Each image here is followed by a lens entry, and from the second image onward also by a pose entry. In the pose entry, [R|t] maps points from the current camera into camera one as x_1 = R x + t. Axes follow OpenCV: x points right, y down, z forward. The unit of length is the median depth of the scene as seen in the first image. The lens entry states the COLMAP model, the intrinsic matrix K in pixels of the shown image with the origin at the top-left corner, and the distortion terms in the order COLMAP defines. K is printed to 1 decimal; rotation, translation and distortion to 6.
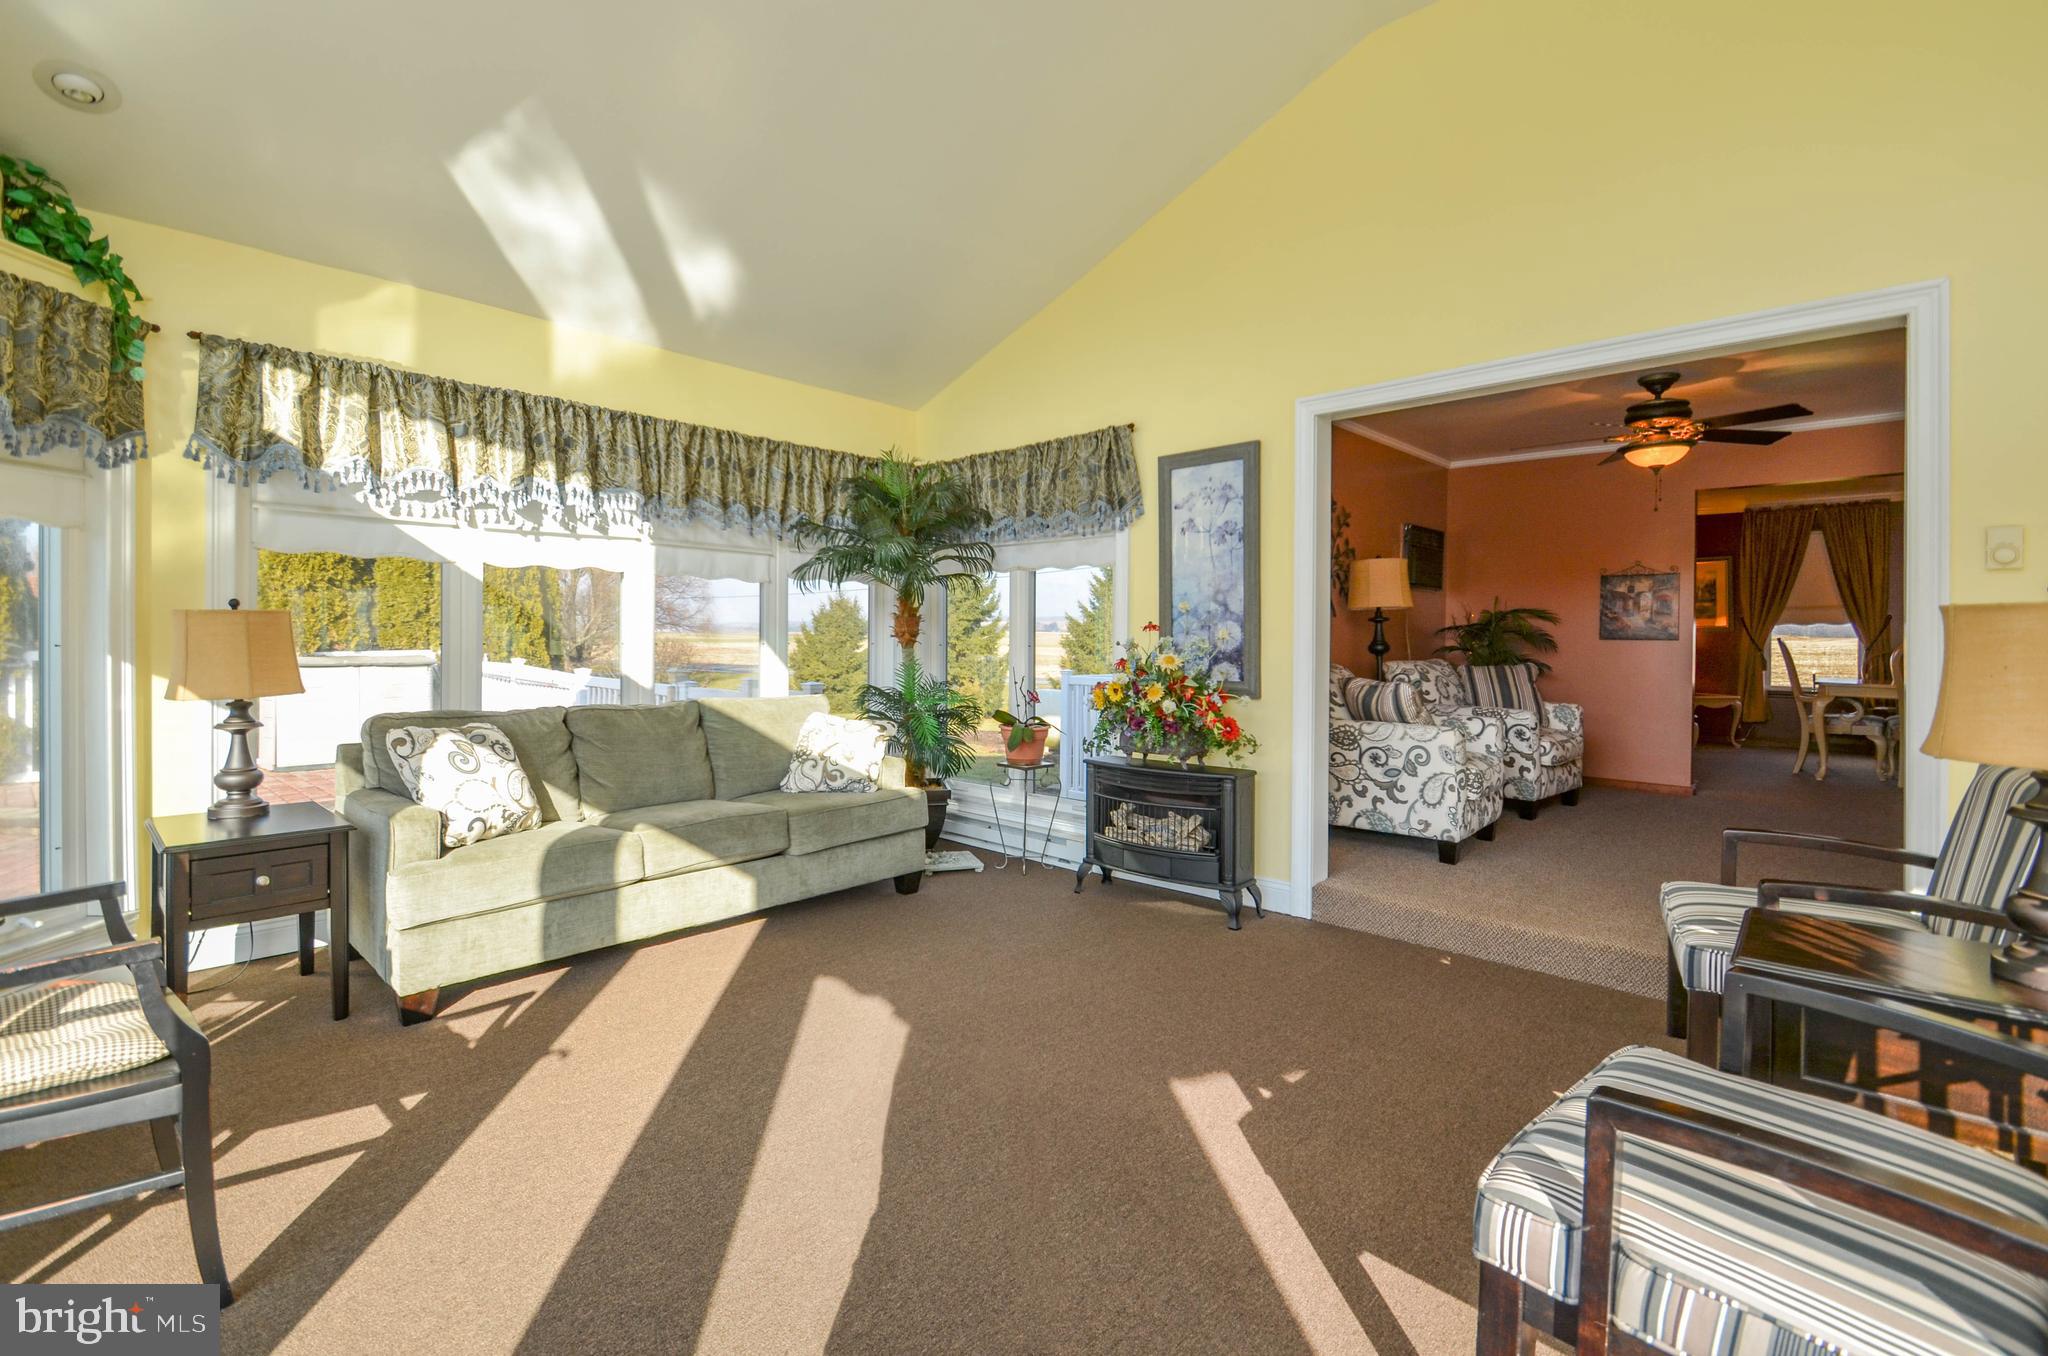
lens RADIAL K [[860.3, 0, 1019.6], [0, 860.3, 633.6], [0, 0, 1]] dist [0.000272, -0.014133]
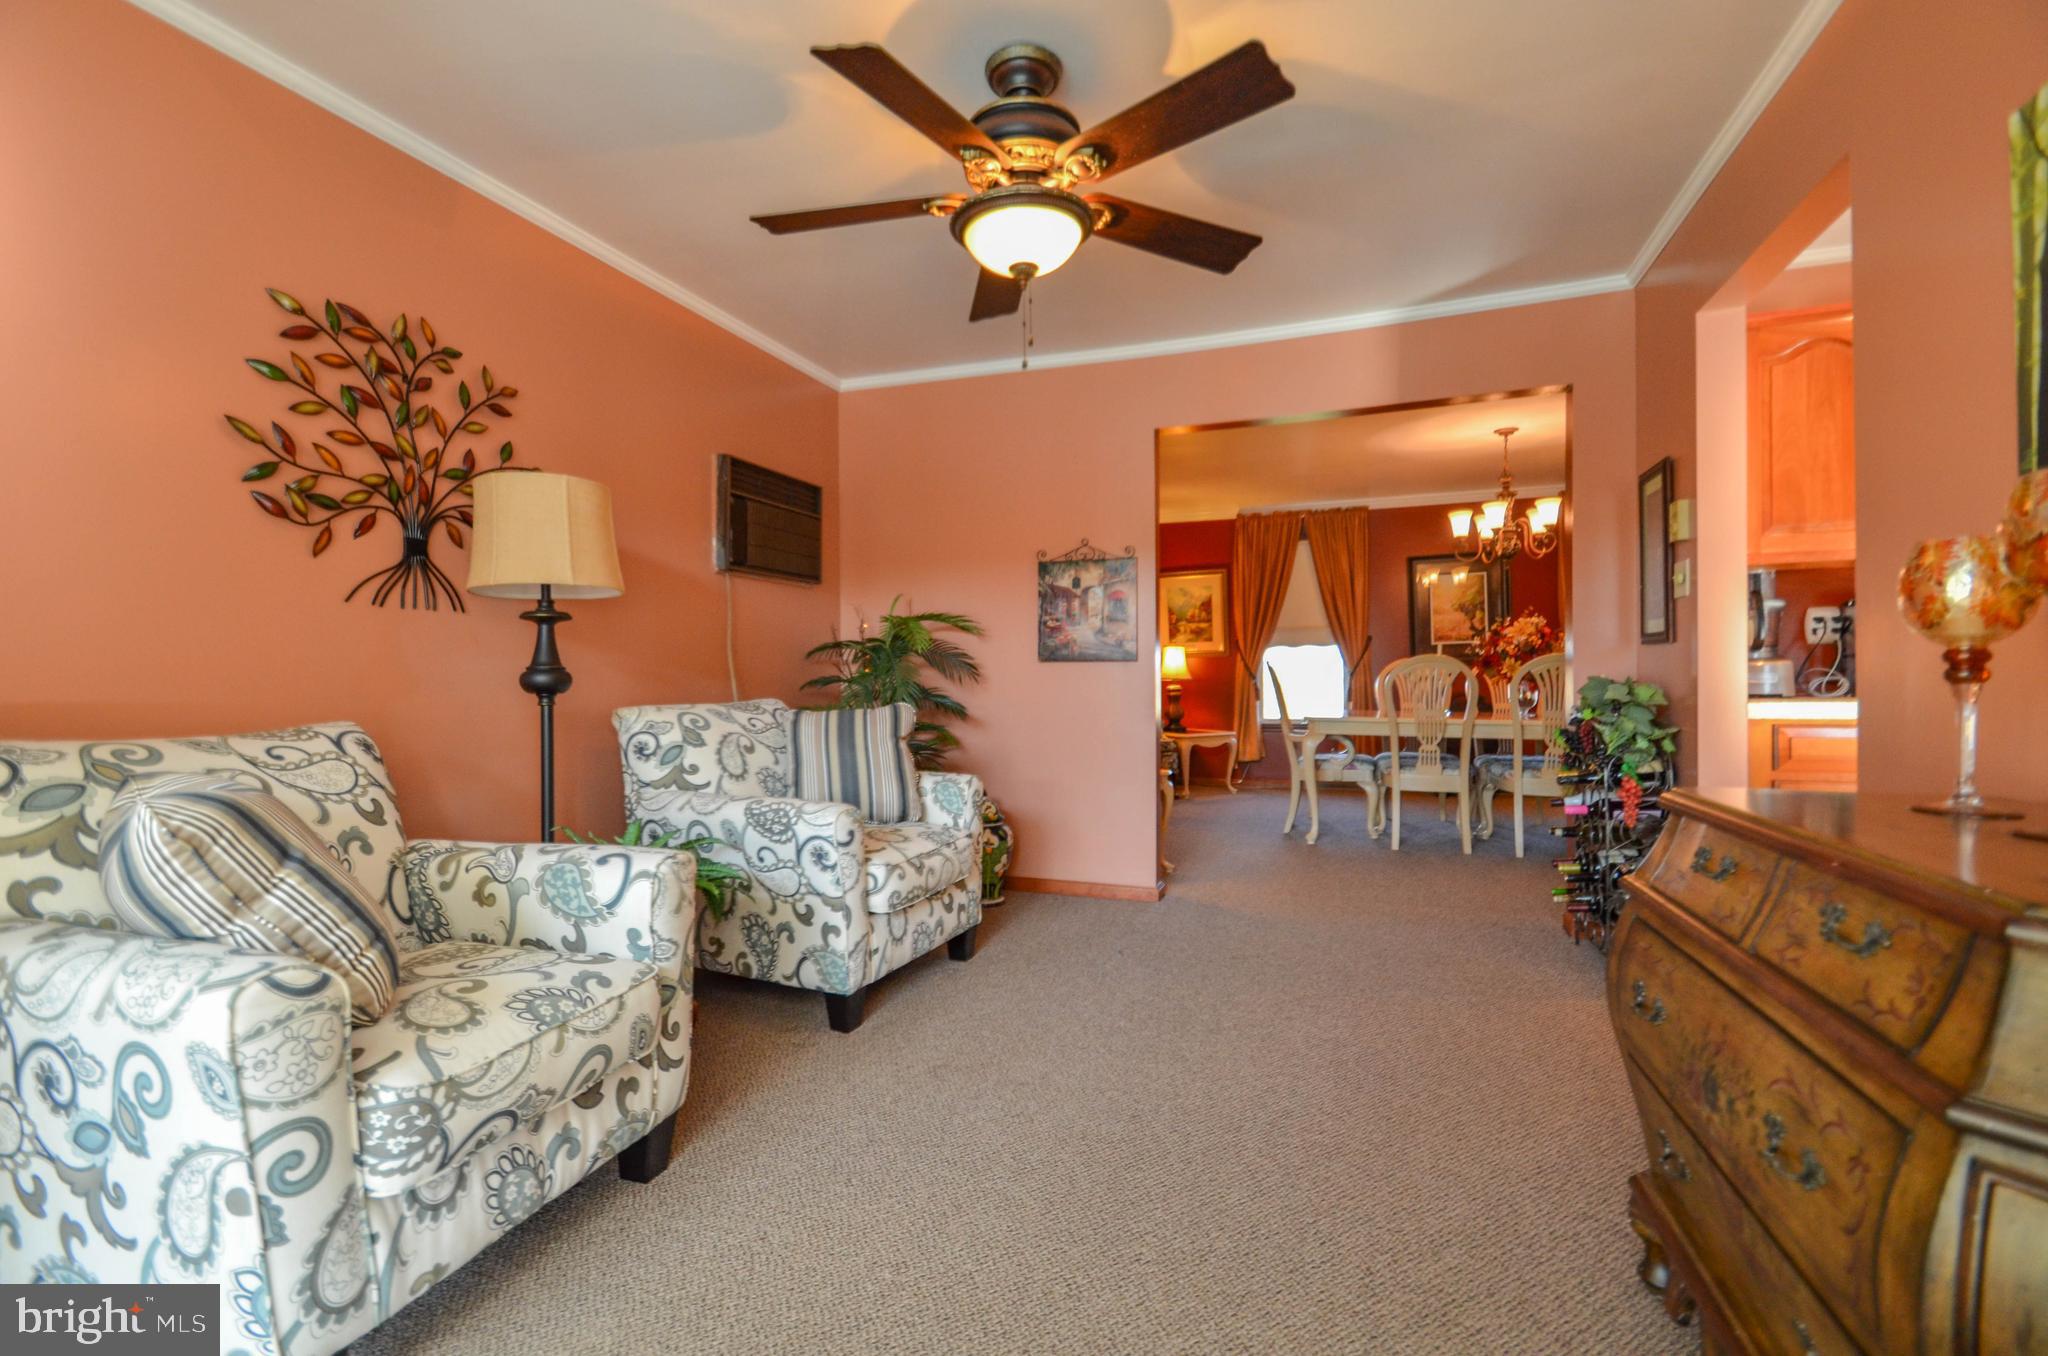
lens RADIAL K [[911.9, 0, 1023.1], [0, 911.9, 658.6], [0, 0, 1]] dist [-0.009299, -0.000669]
pose [[0.898830, -0.005476, 0.438264, 0.378668], [0.011481, 0.999873, -0.011055, 0.011964], [-0.438148, 0.014968, 0.898778, 0.406548]]
